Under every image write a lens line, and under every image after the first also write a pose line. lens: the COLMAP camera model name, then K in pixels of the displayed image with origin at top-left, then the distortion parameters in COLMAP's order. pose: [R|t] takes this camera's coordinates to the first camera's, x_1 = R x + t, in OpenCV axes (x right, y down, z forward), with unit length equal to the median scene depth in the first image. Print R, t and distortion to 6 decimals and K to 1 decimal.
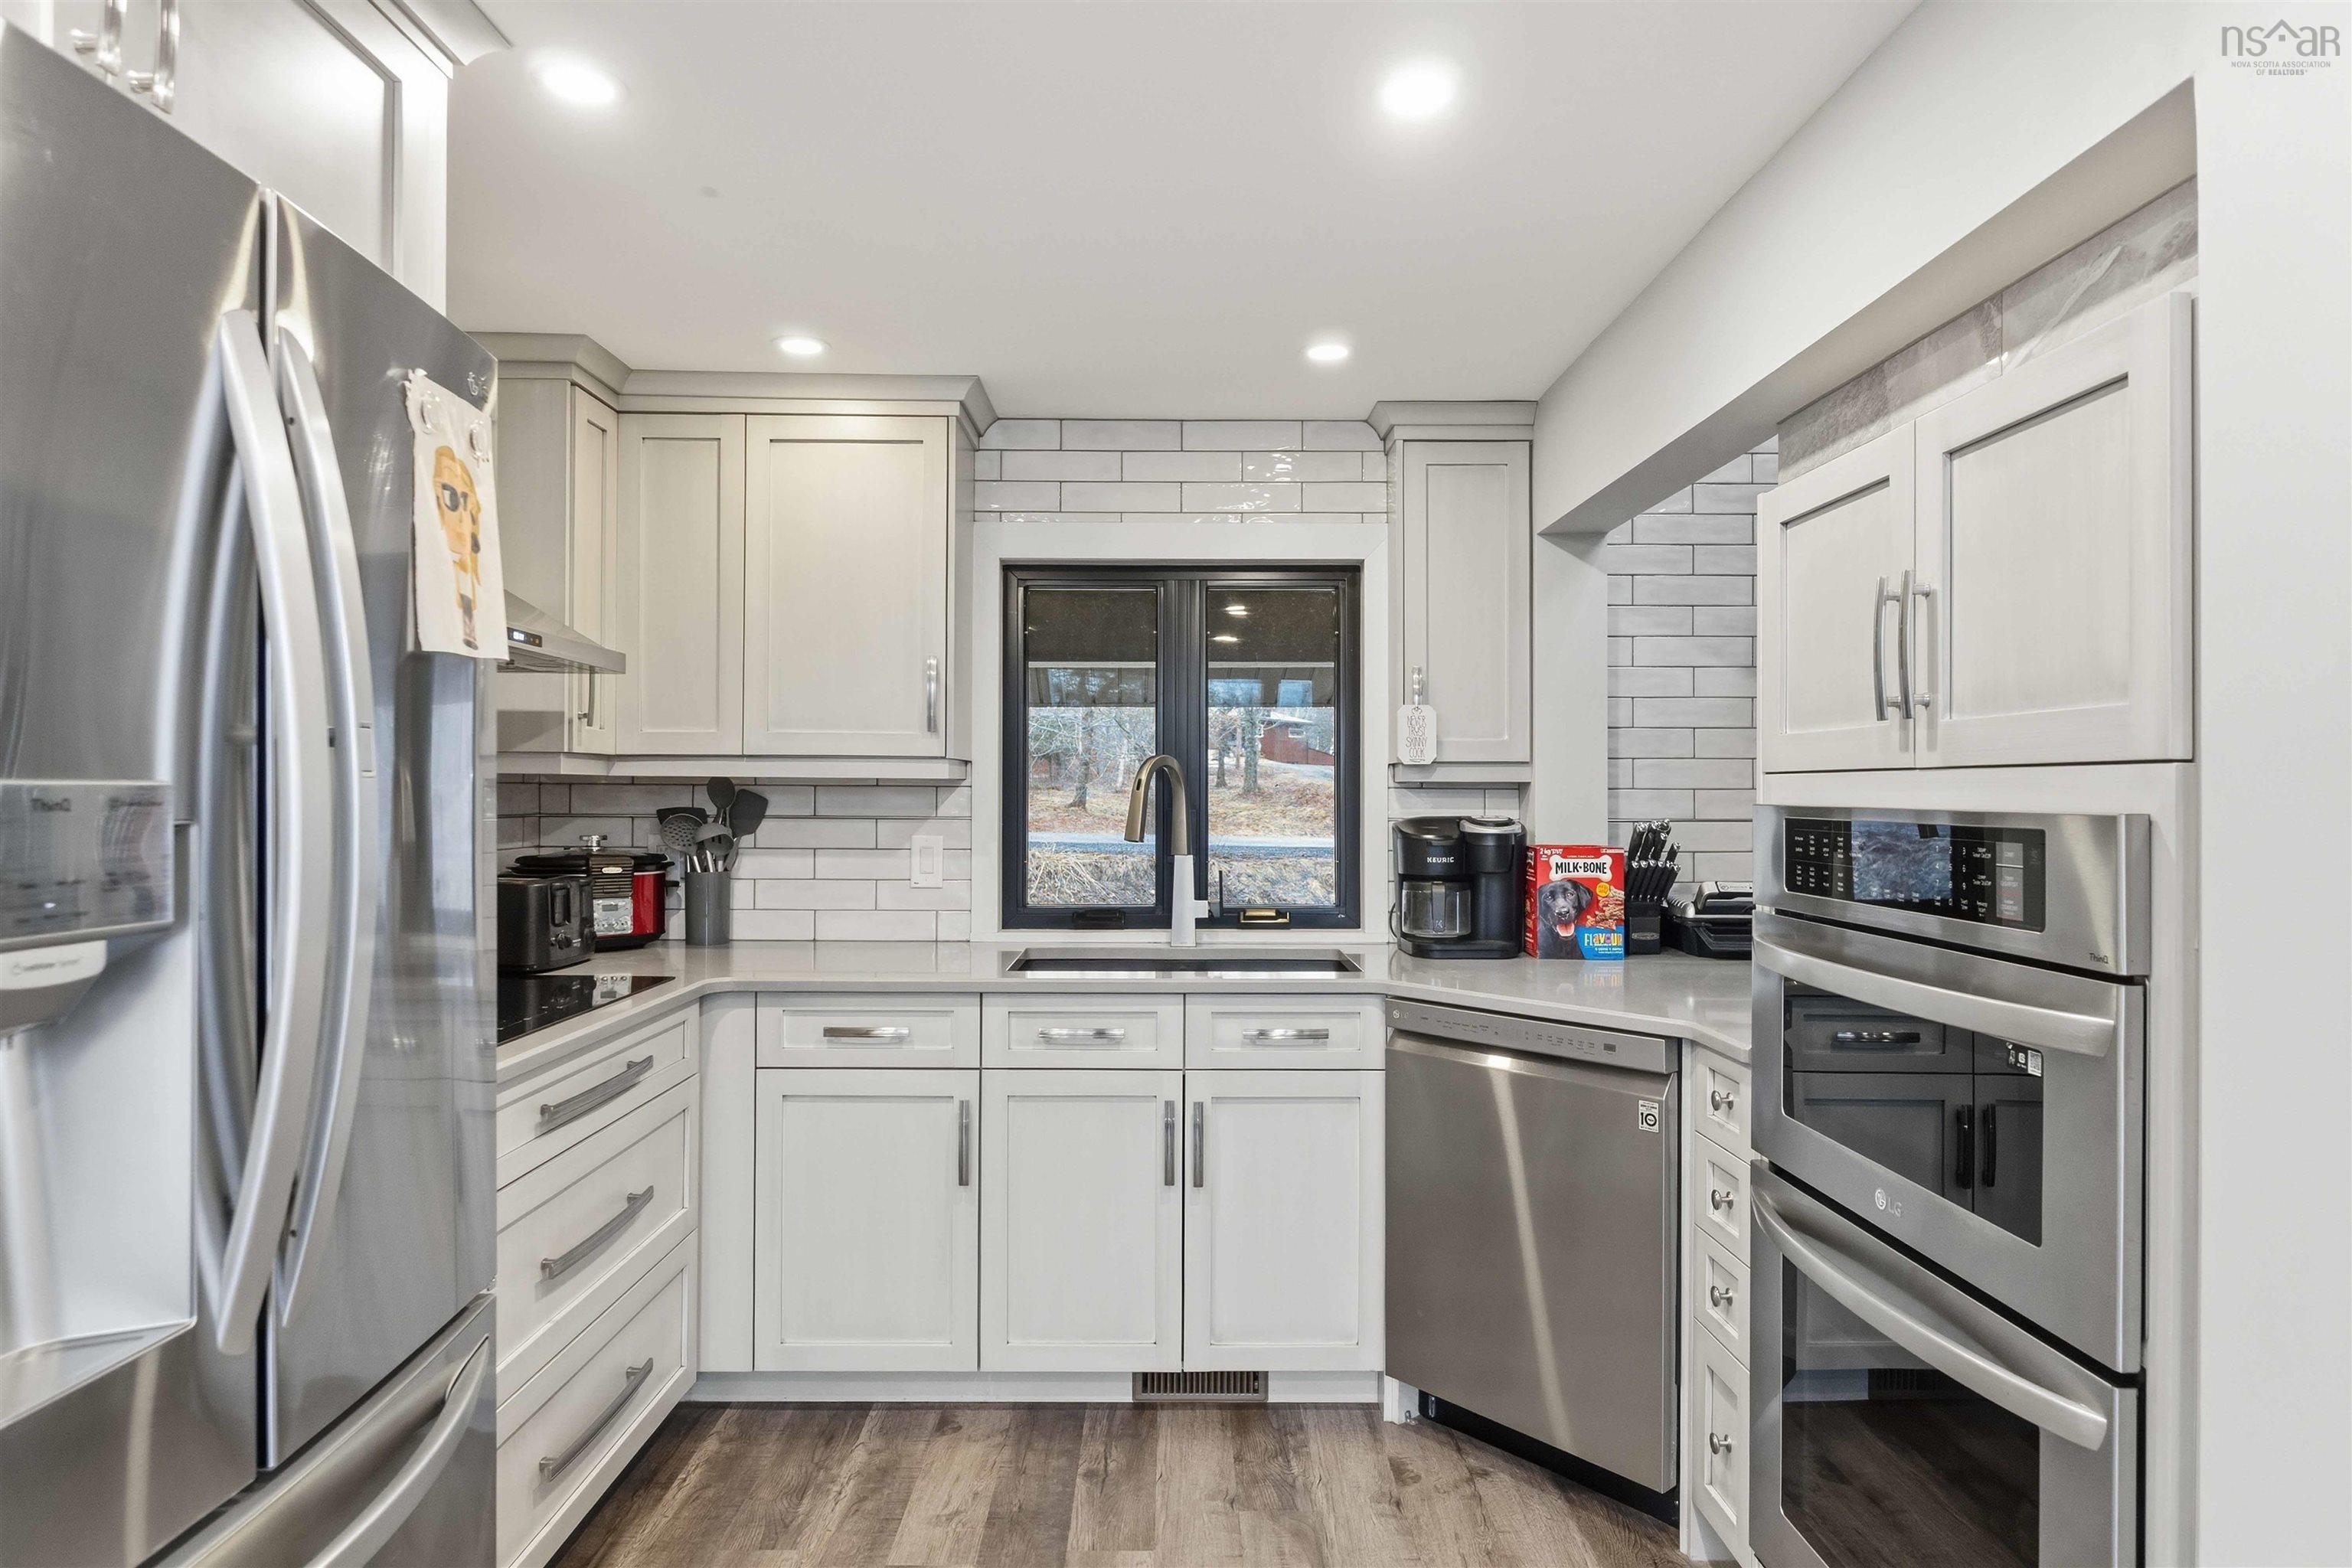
lens RADIAL K [[1391.8, 0, 1185.6], [0, 1391.8, 788.6], [0, 0, 1]] dist [-0.001881, 0.000878]
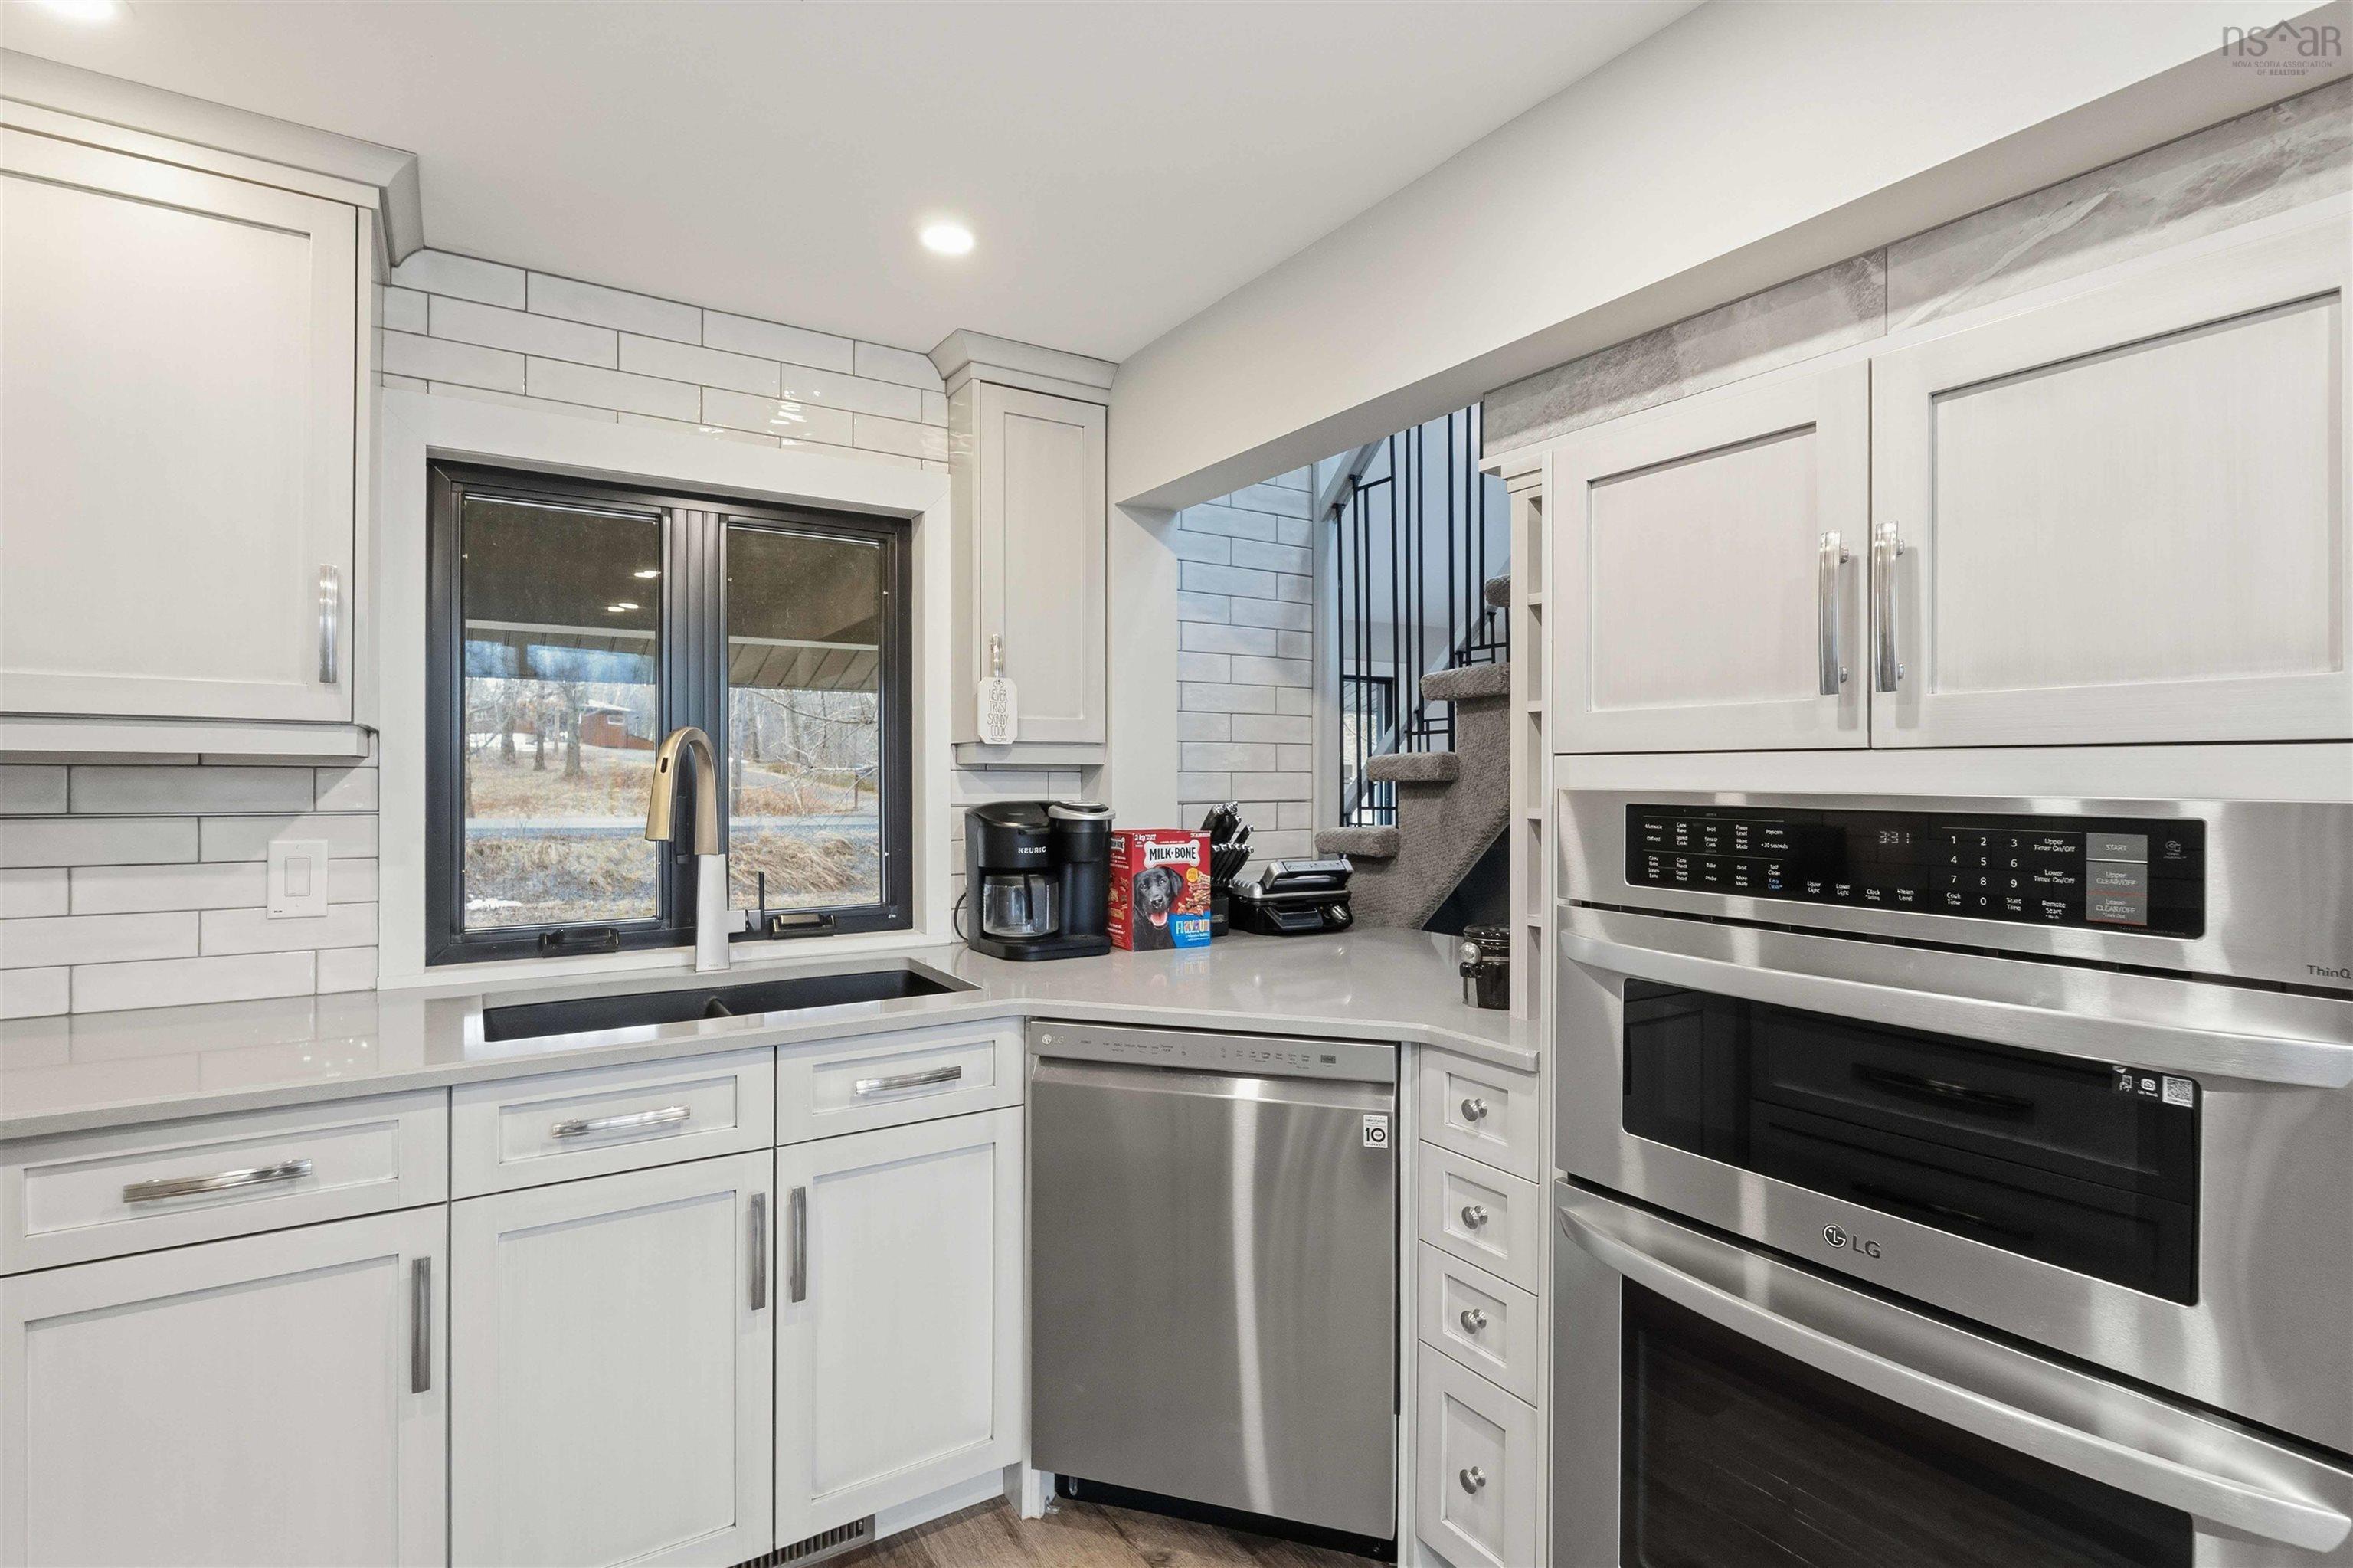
lens RADIAL K [[1095.4, 0, 1158.9], [0, 1095.4, 777.5], [0, 0, 1]] dist [-0.002728, -0.001658]
pose [[0.842434, -0.001528, 0.538797, -0.133170], [-0.001183, 0.999988, 0.004686, 0.000761], [-0.538798, -0.004585, 0.842423, 0.366664]]
